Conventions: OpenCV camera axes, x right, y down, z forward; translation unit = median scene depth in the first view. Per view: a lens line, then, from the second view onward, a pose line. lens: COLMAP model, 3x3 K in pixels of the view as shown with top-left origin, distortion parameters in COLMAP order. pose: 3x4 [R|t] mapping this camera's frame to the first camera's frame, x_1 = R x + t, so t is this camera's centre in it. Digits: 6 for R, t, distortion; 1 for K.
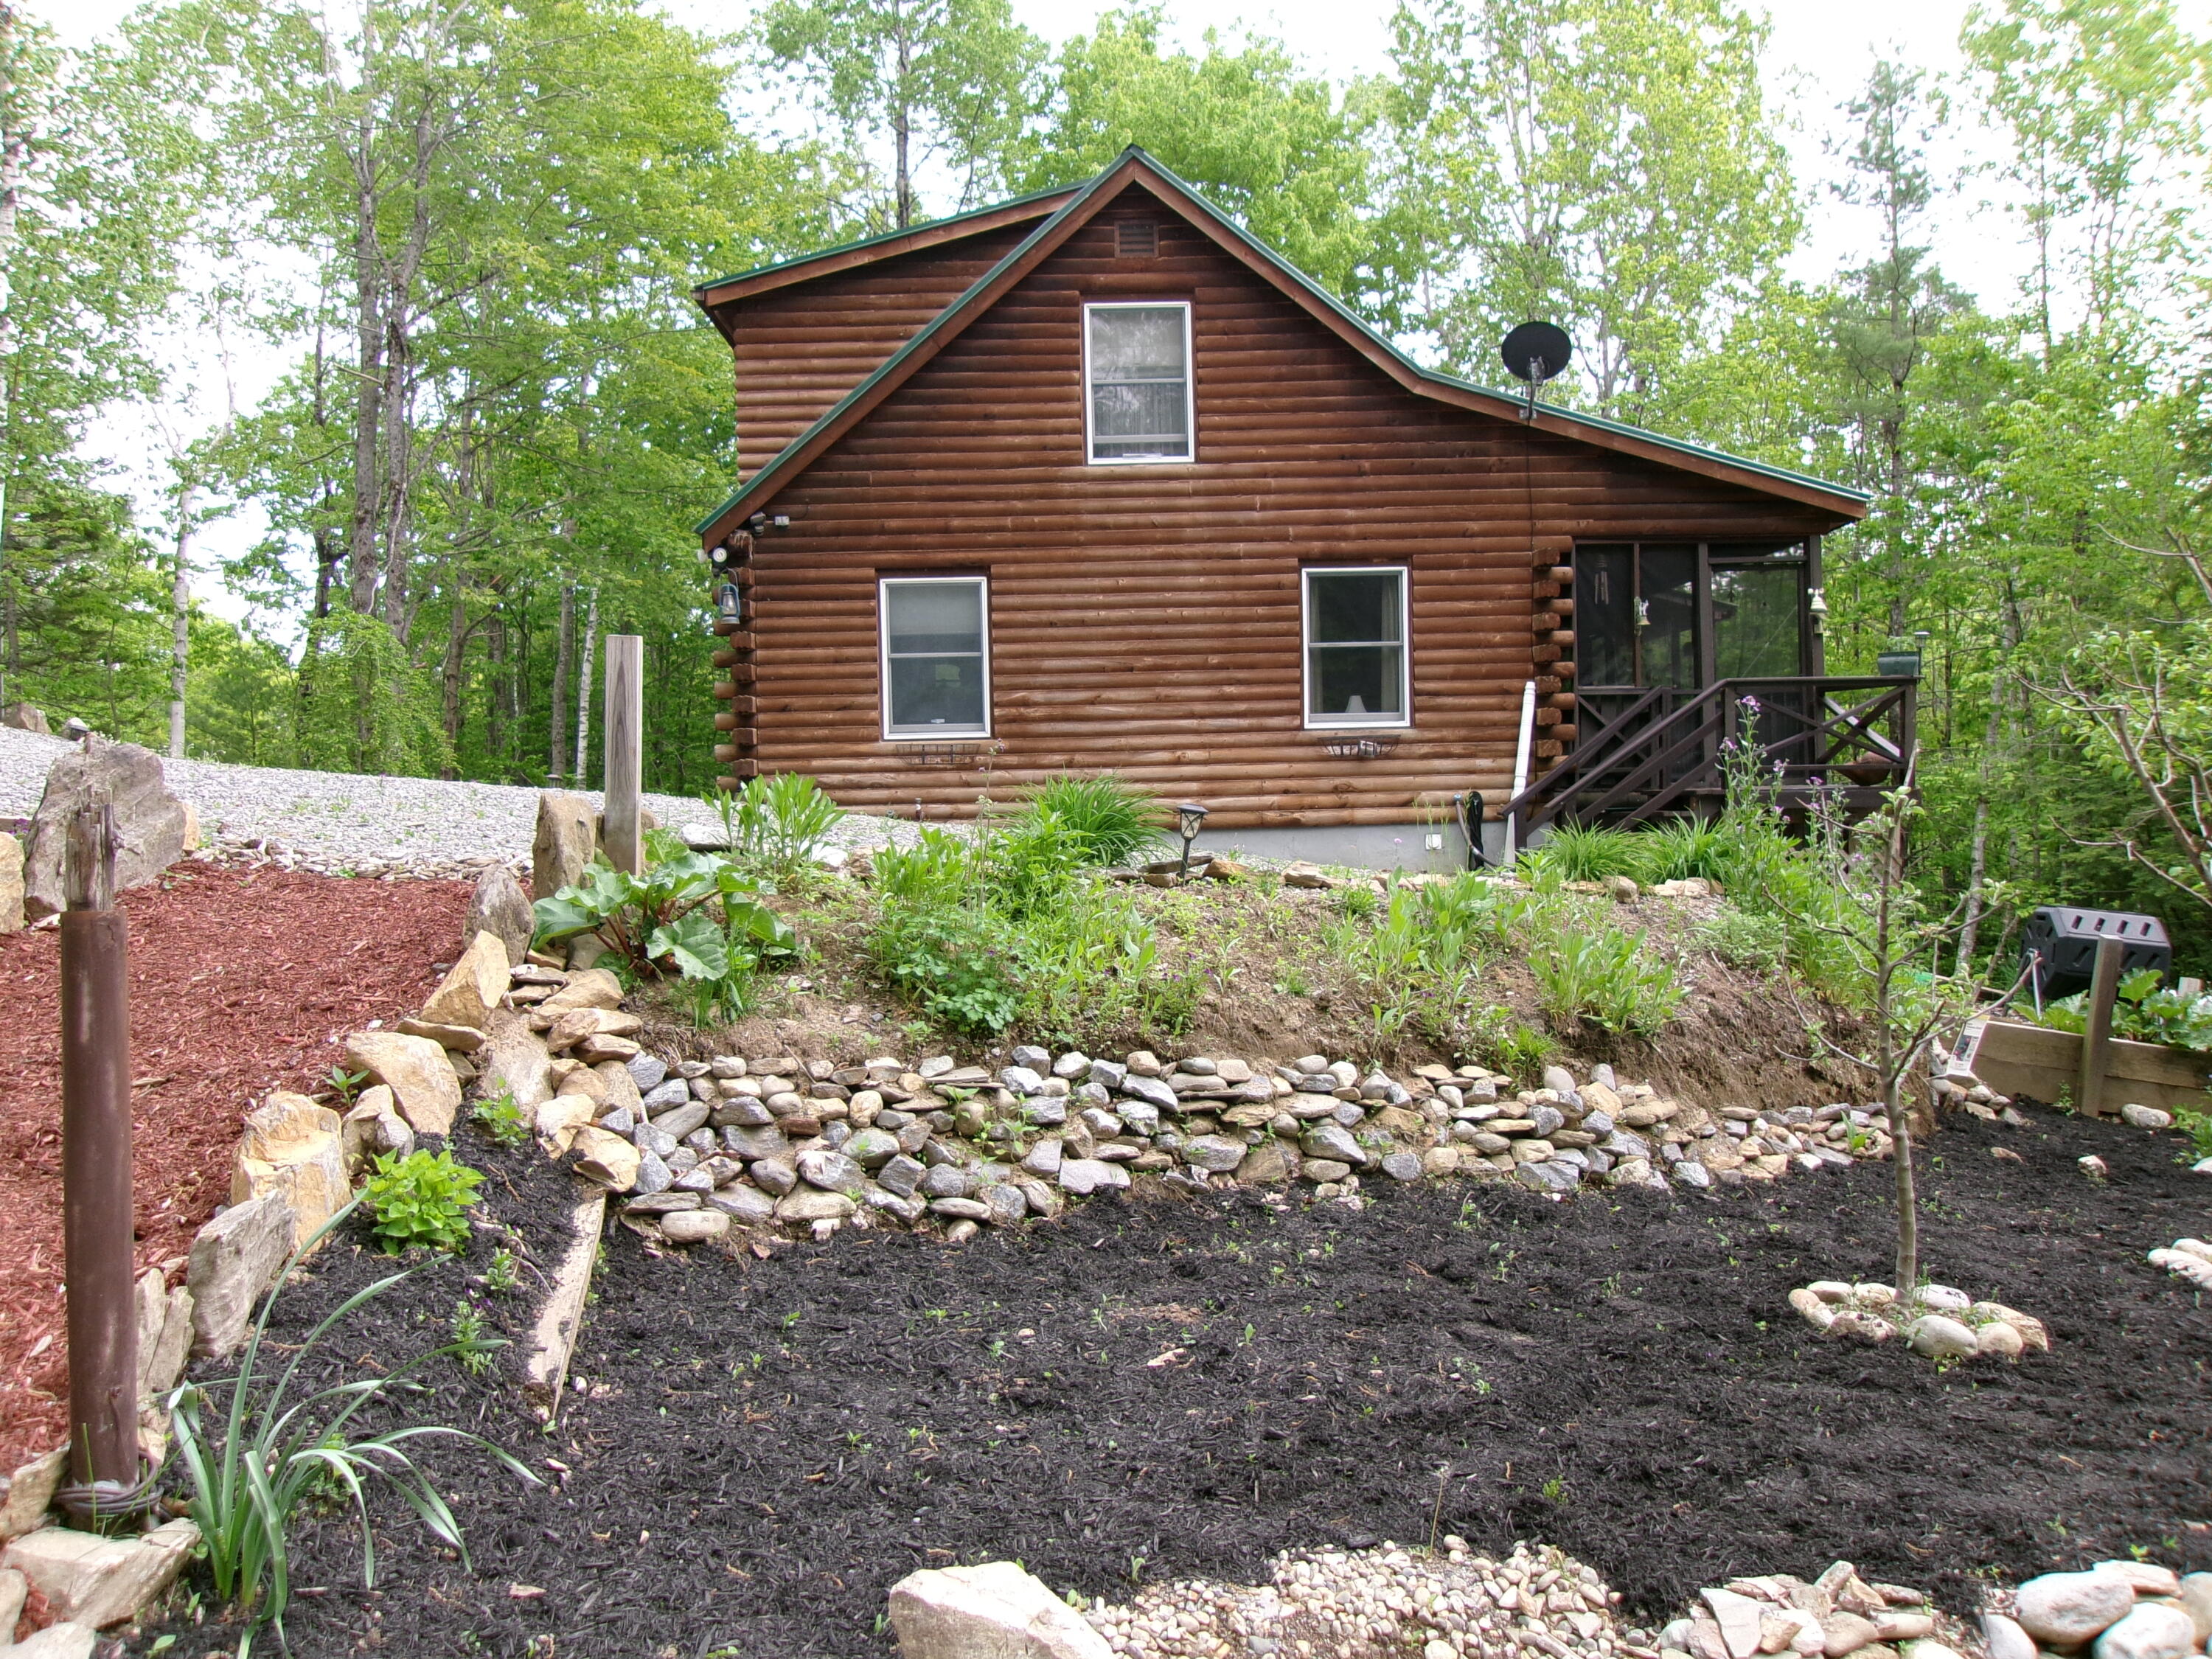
lens RADIAL K [[1719.6, 0, 1109.1], [0, 1719.6, 829.8], [0, 0, 1]] dist [-0.036216, 0.065988]
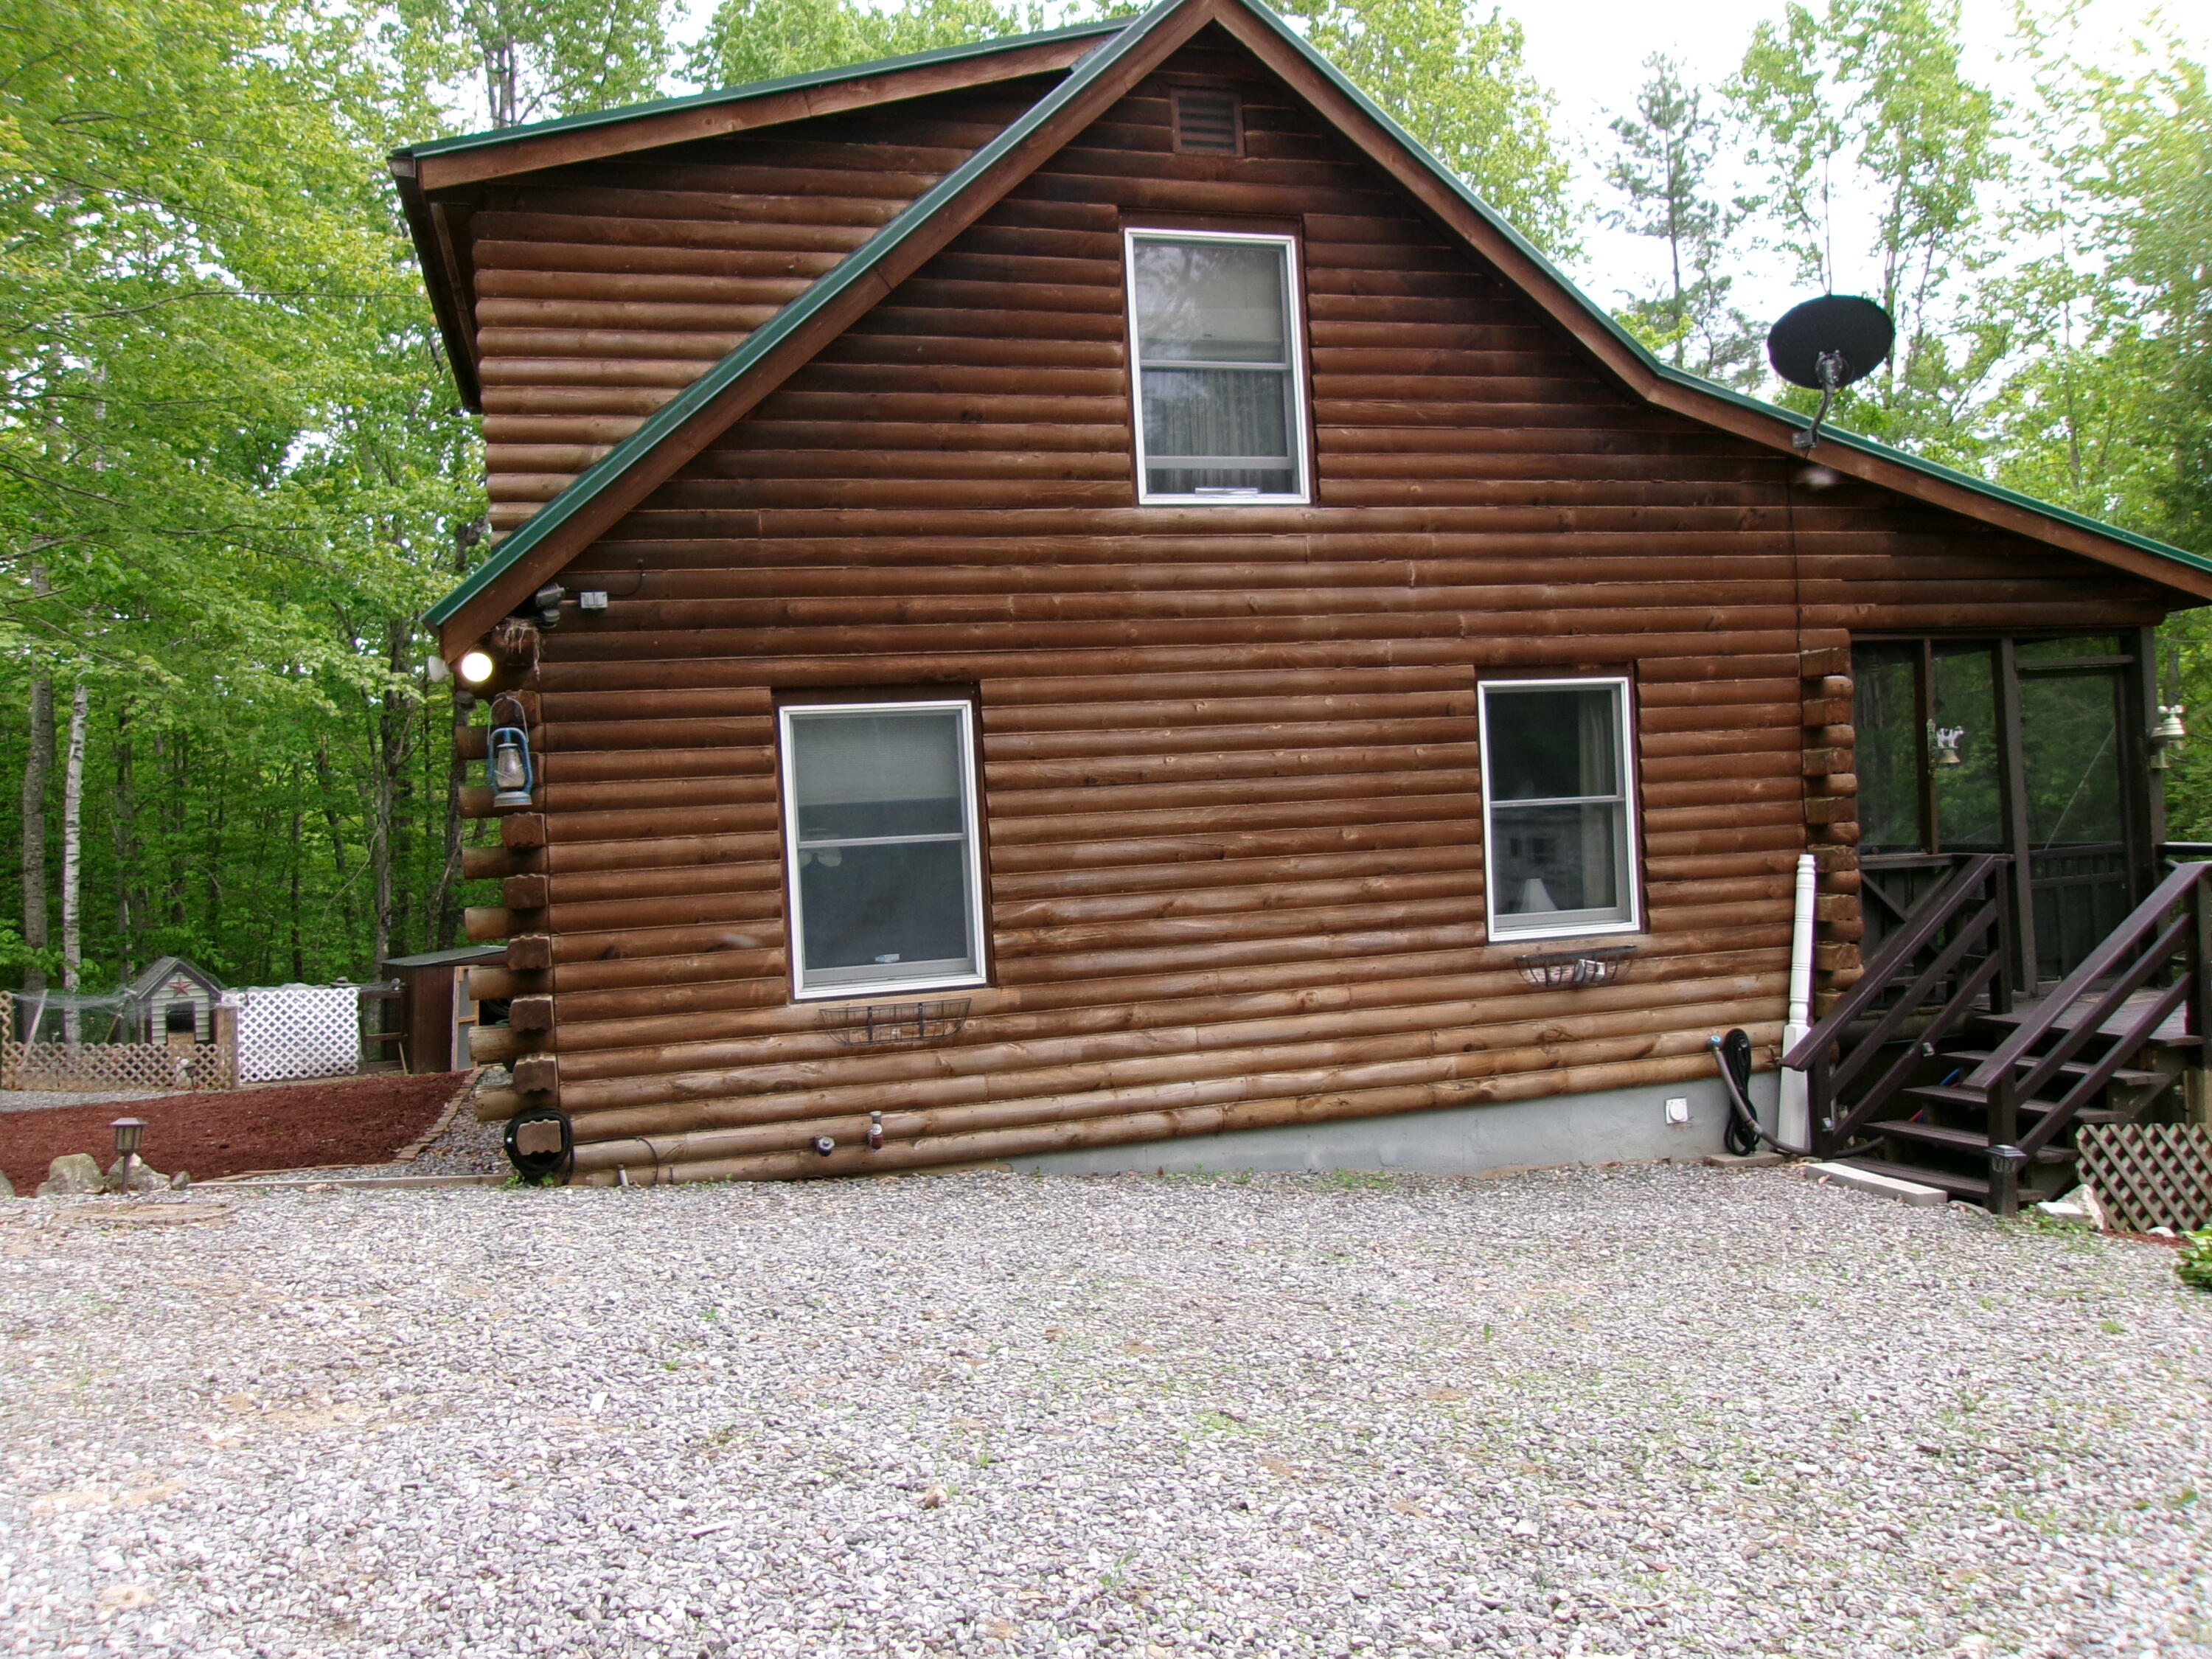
lens RADIAL K [[1719.6, 0, 1109.4], [0, 1719.6, 824.8], [0, 0, 1]] dist [-0.036216, 0.065988]
pose [[0.964237, -0.029477, 0.263397, -0.177073], [0.036021, 0.999150, -0.020050, -0.093603], [-0.262582, 0.028821, 0.964479, 0.446941]]
